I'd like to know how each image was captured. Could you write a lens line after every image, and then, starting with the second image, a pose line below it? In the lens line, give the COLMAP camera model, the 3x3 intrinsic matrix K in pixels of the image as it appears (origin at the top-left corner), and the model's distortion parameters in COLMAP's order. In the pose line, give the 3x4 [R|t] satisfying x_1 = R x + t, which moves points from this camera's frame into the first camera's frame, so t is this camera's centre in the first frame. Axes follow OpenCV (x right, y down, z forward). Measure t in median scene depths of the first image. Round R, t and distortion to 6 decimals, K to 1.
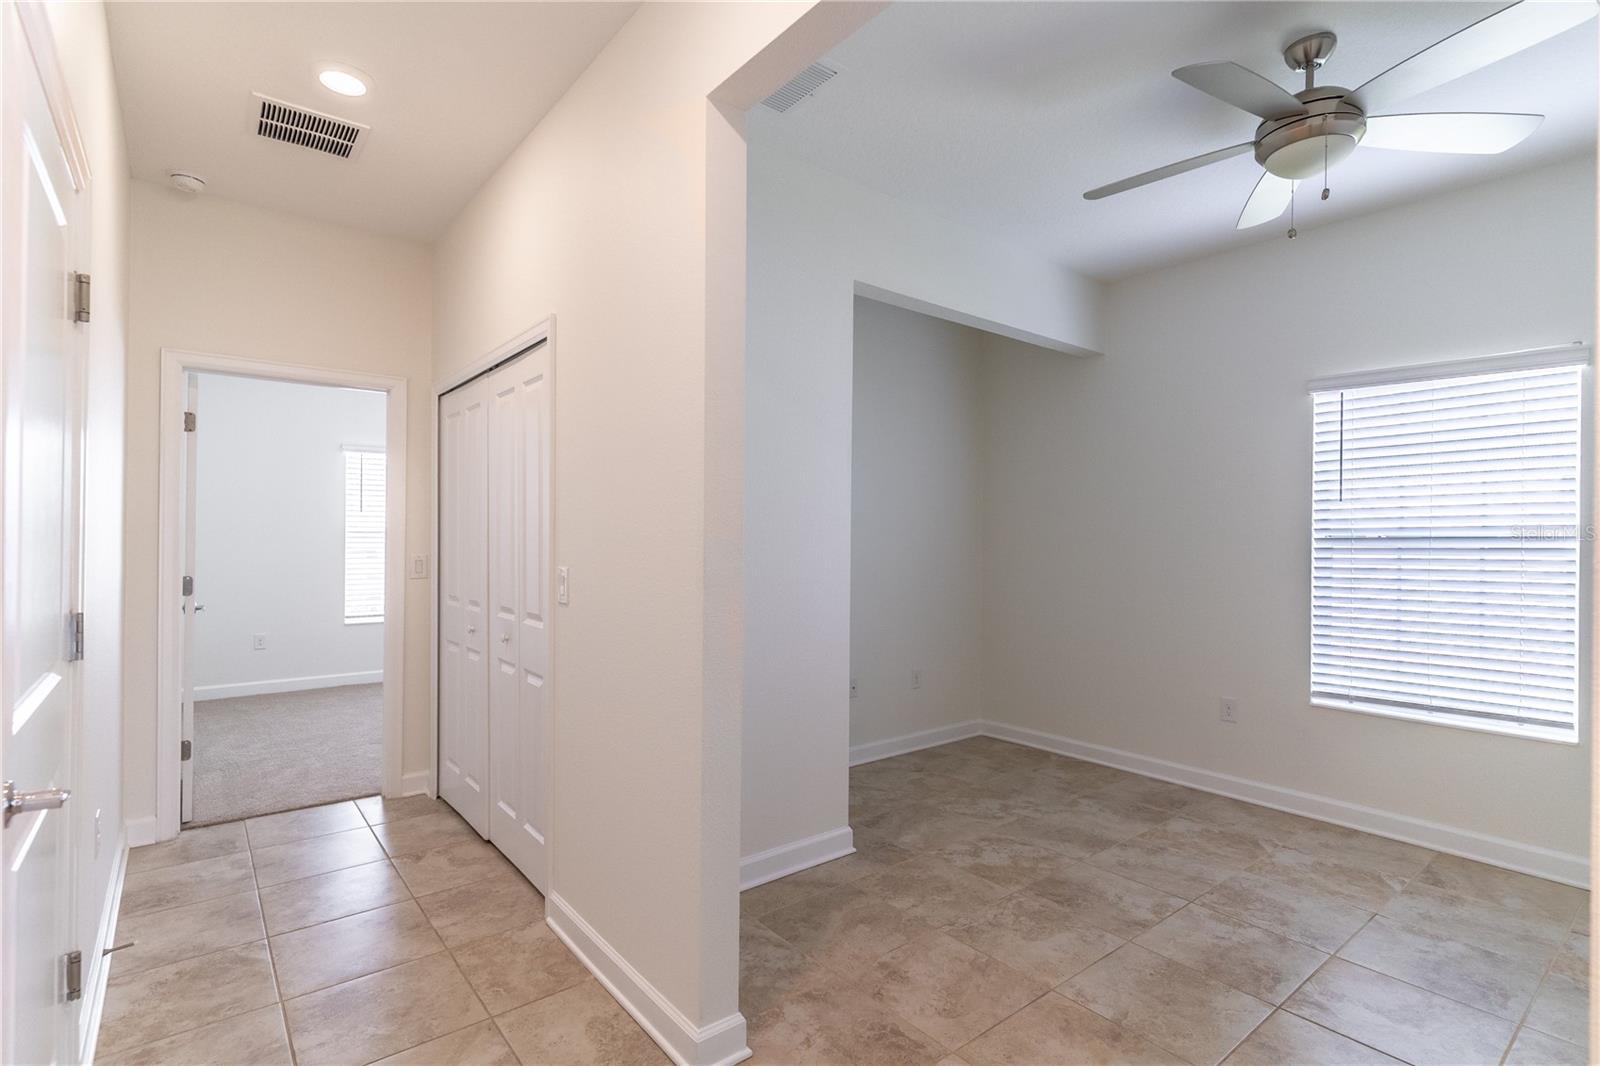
lens RADIAL K [[777.5, 0, 798.4], [0, 777.5, 538.5], [0, 0, 1]] dist [0.003211, 0.000176]
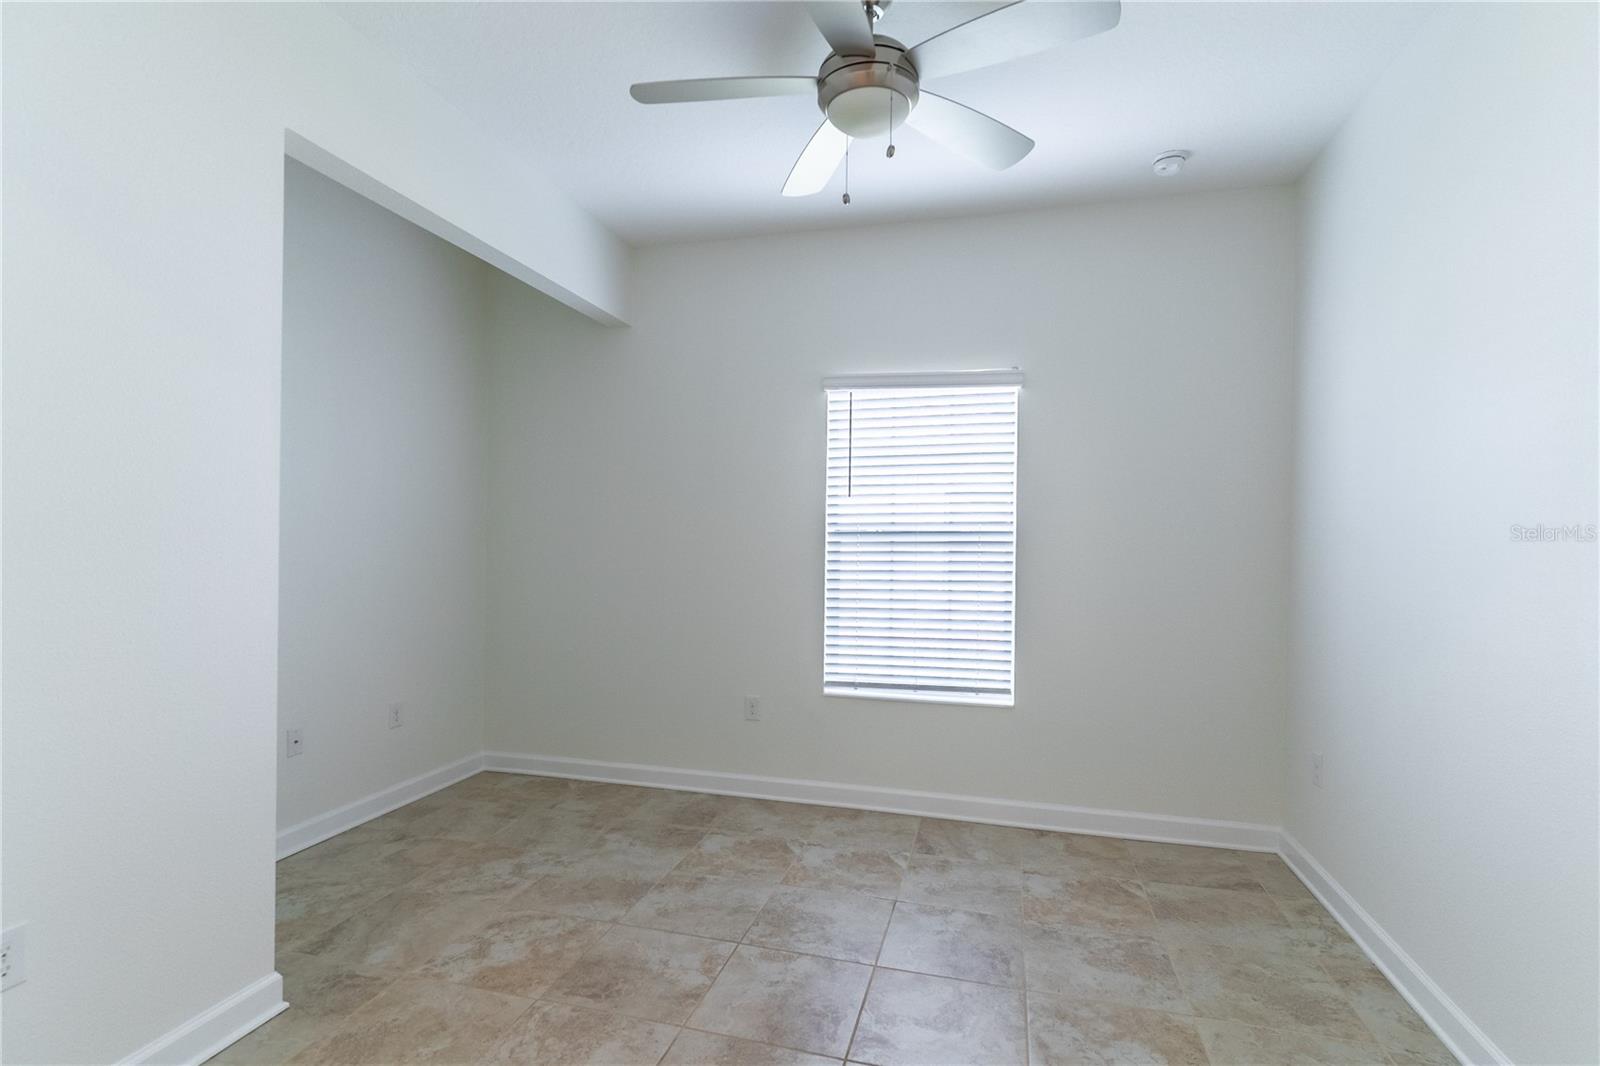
lens RADIAL K [[777.5, 0, 798.4], [0, 777.5, 538.5], [0, 0, 1]] dist [0.003211, 0.000176]
pose [[0.813047, 0.000188, 0.582199, 0.039419], [-0.002625, 0.999991, 0.003343, 0.004982], [-0.582193, -0.004246, 0.813040, 0.211133]]
